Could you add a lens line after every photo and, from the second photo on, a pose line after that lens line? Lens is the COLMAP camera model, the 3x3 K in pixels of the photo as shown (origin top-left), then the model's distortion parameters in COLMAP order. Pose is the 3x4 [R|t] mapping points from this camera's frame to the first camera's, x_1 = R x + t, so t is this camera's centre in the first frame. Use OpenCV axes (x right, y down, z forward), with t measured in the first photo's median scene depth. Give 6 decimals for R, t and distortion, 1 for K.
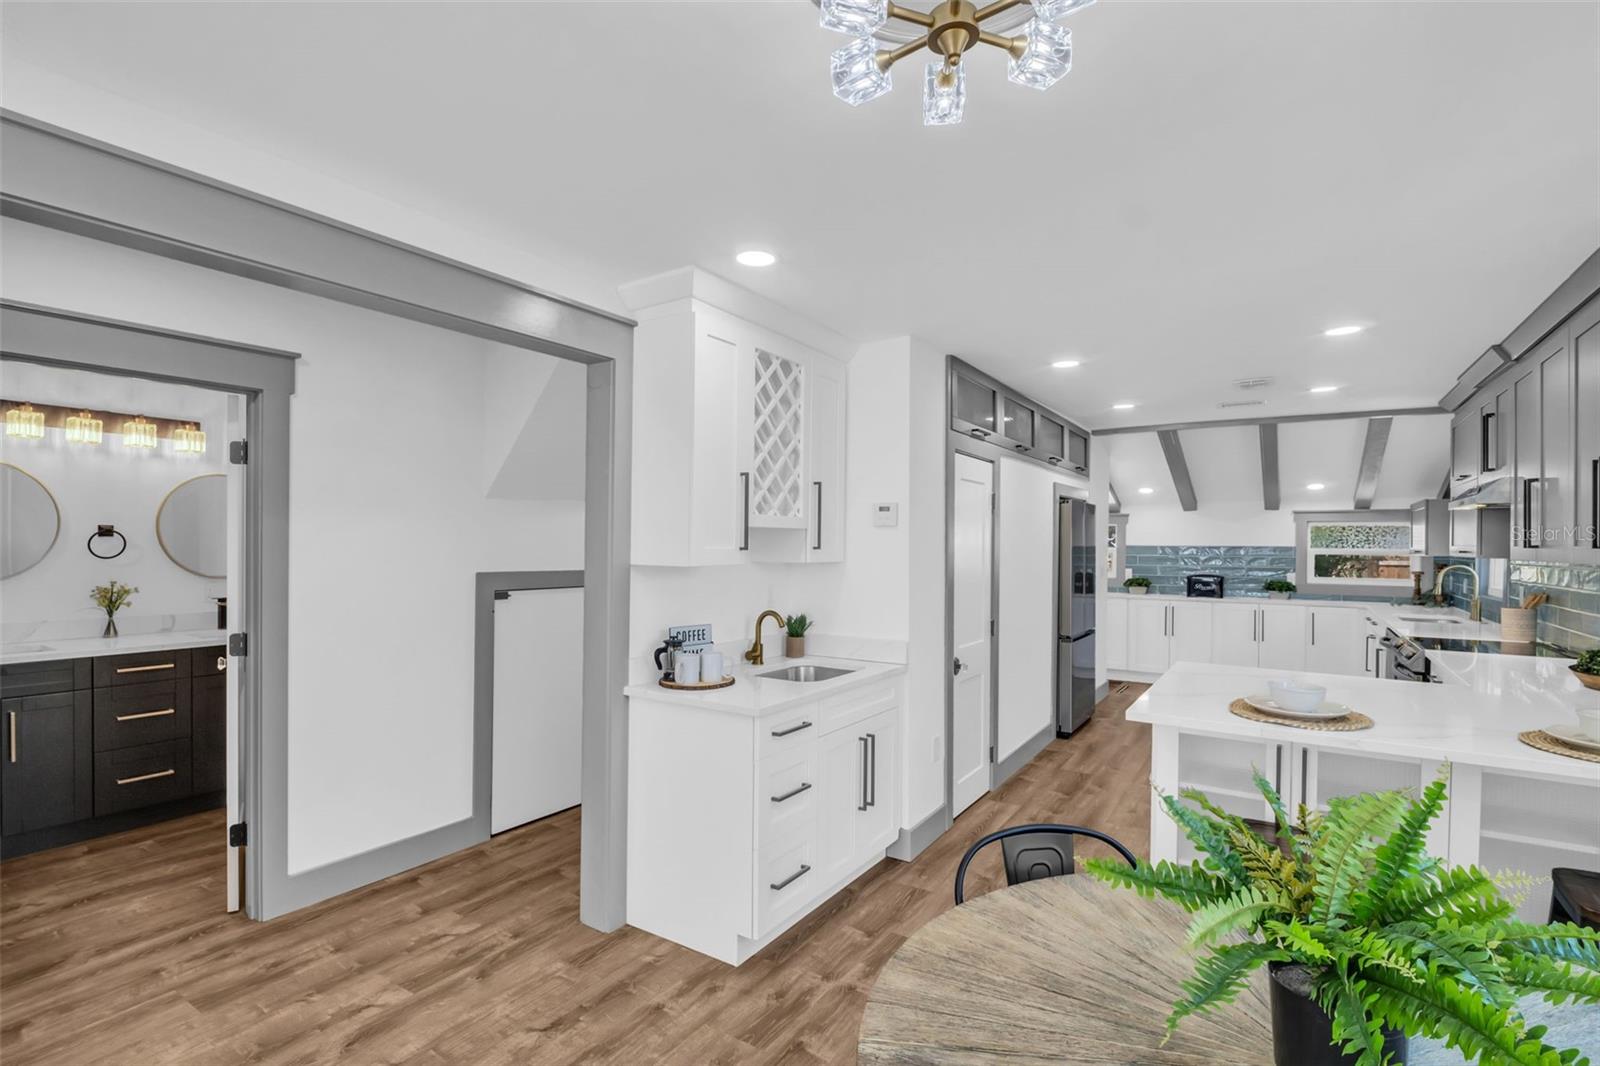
lens RADIAL K [[745.3, 0, 790.6], [0, 745.3, 542.6], [0, 0, 1]] dist [0.029840, -0.032697]
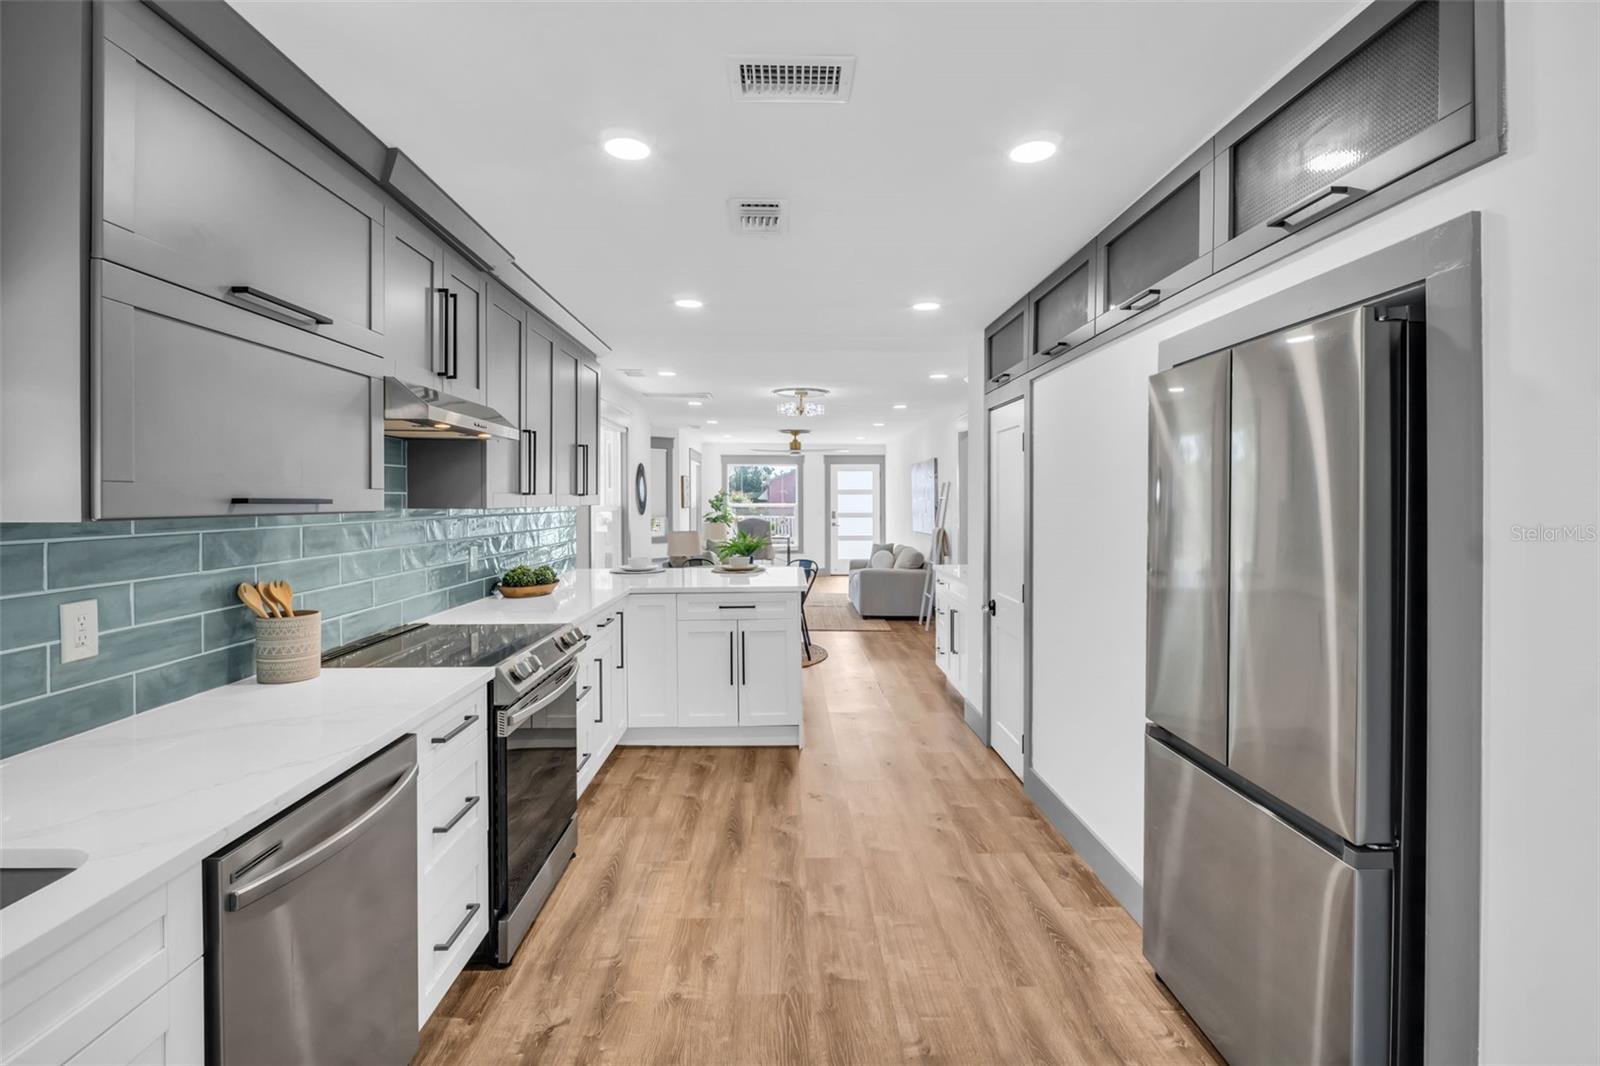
lens RADIAL K [[736.1, 0, 801.4], [0, 736.1, 502.1], [0, 0, 1]] dist [0.001970, -0.010841]
pose [[-0.817932, 0.002985, -0.575307, 0.696845], [0.004764, 0.999987, -0.001584, 0.011508], [0.575295, -0.004036, -0.817936, 1.133349]]
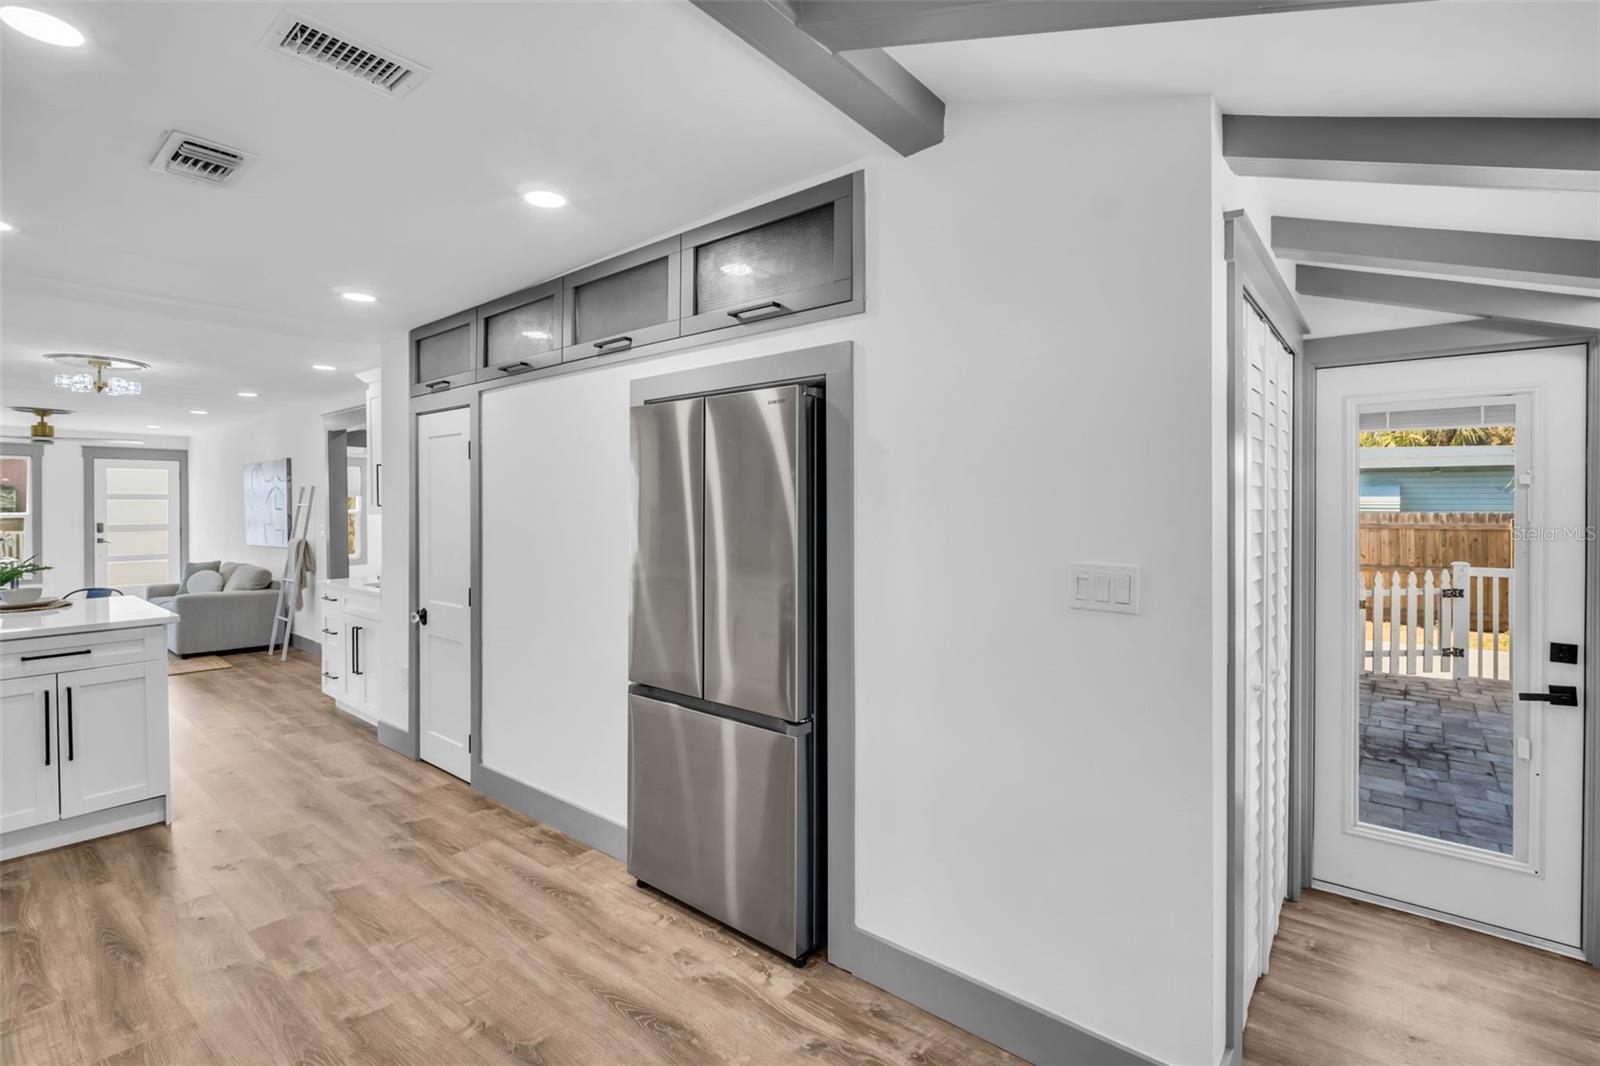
lens RADIAL K [[733.5, 0, 798.7], [0, 733.5, 505.8], [0, 0, 1]] dist [0.001071, -0.006511]
pose [[-0.107569, 0.001201, -0.994197, 0.786461], [0.008674, 0.999962, 0.000269, 0.011397], [0.994160, -0.008594, -0.107575, 1.087201]]
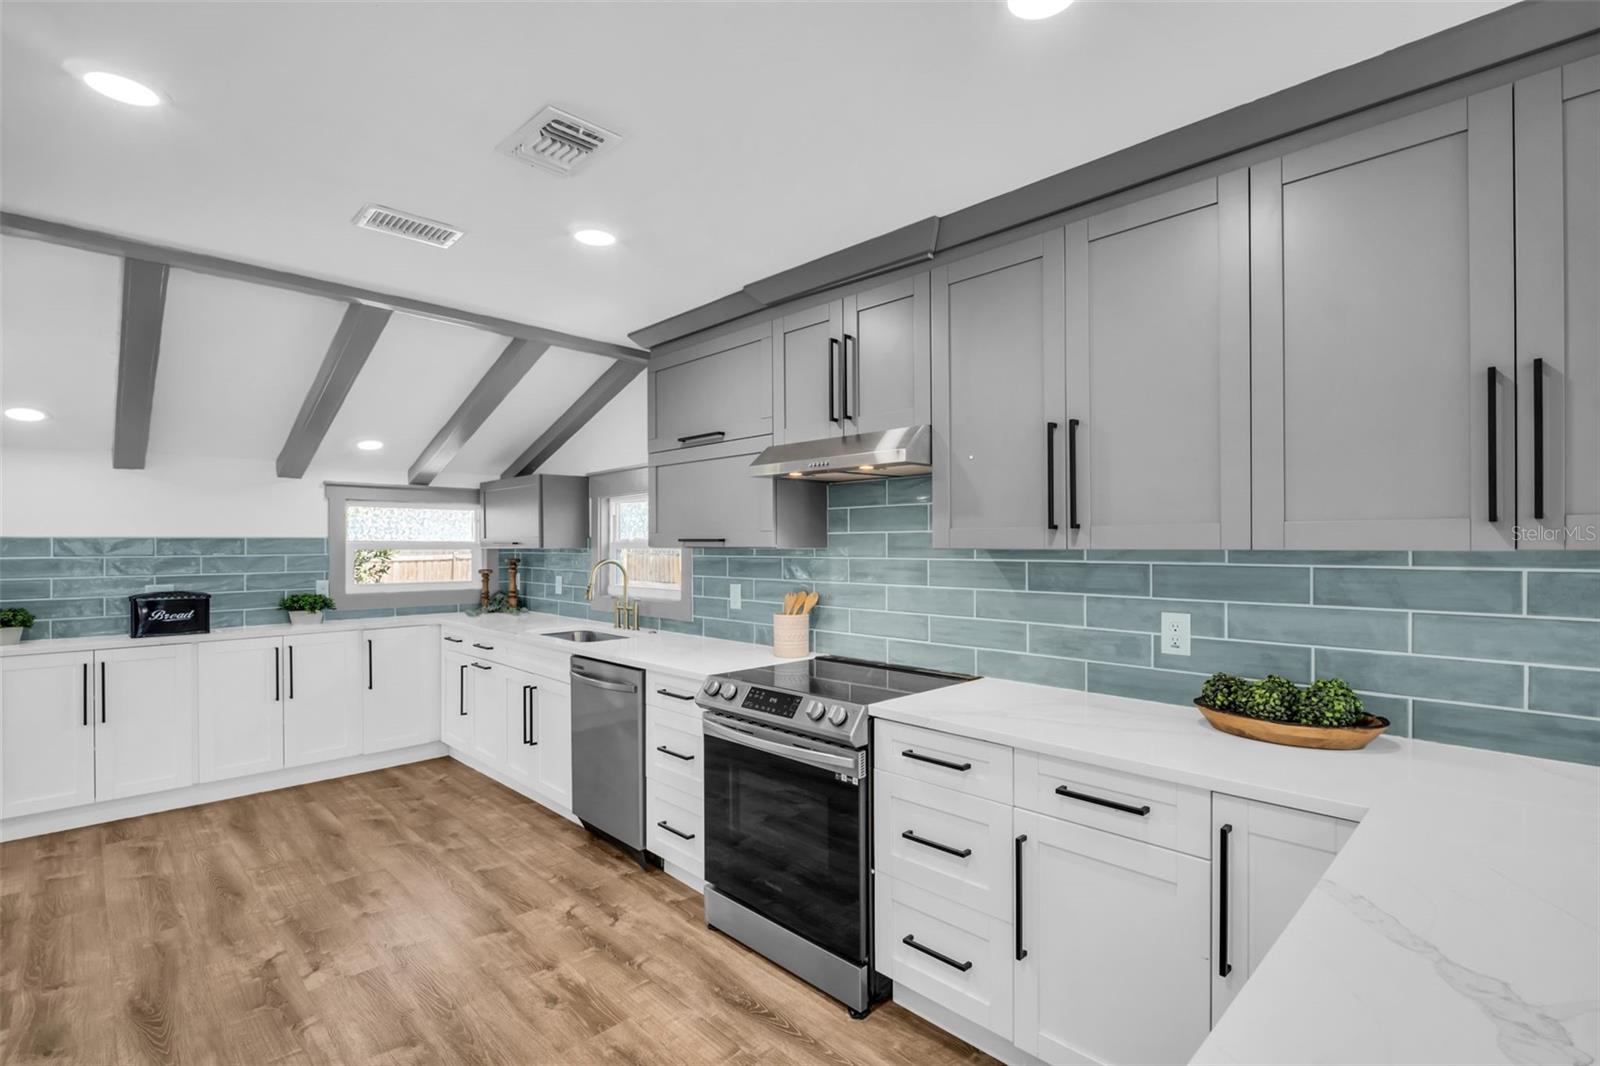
lens RADIAL K [[736.5, 0, 797.7], [0, 736.5, 540.9], [0, 0, 1]] dist [-0.004089, -0.000688]
pose [[0.205197, -0.004834, 0.978709, 0.178249], [0.002866, 0.999986, 0.004338, 0.007695], [-0.978716, 0.001915, 0.205208, 0.597234]]
